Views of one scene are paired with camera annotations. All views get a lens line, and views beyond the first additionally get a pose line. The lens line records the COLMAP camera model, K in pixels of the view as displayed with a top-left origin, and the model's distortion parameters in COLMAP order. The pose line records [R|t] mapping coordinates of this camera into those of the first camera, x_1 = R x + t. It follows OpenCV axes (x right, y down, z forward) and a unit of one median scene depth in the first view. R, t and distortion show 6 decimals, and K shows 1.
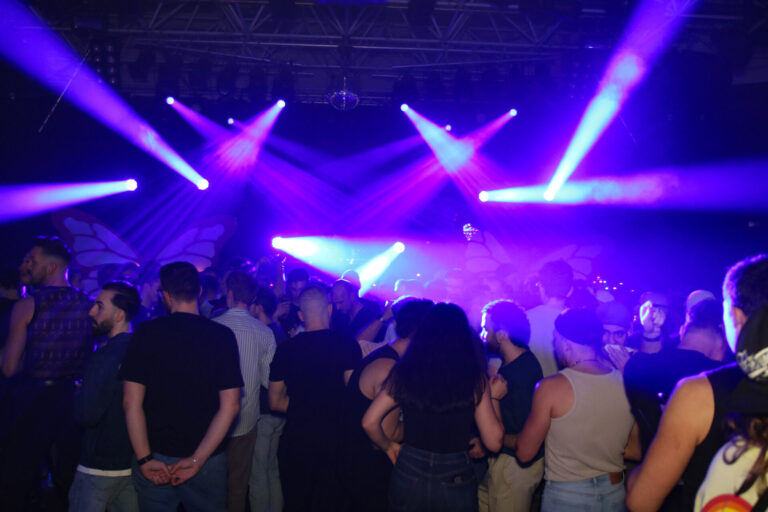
lens RADIAL K [[746.8, 0, 384.0], [0, 746.8, 256.0], [0, 0, 1]] dist [-0.002461, -0.000254]
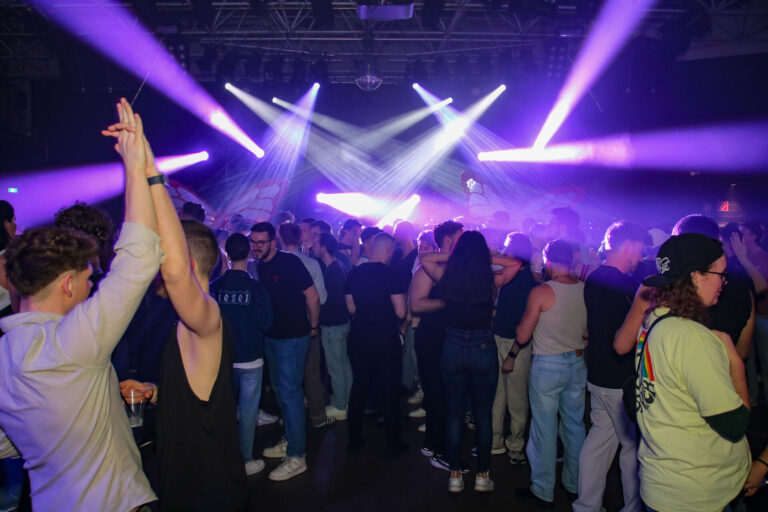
lens RADIAL K [[643.0, 0, 384.0], [0, 643.0, 256.0], [0, 0, 1]] dist [-0.005521, 0.086070]
pose [[0.999458, -0.031177, -0.010523, -0.025994], [0.031954, 0.995932, 0.084248, -0.008424], [0.007853, -0.084539, 0.996389, -0.110838]]
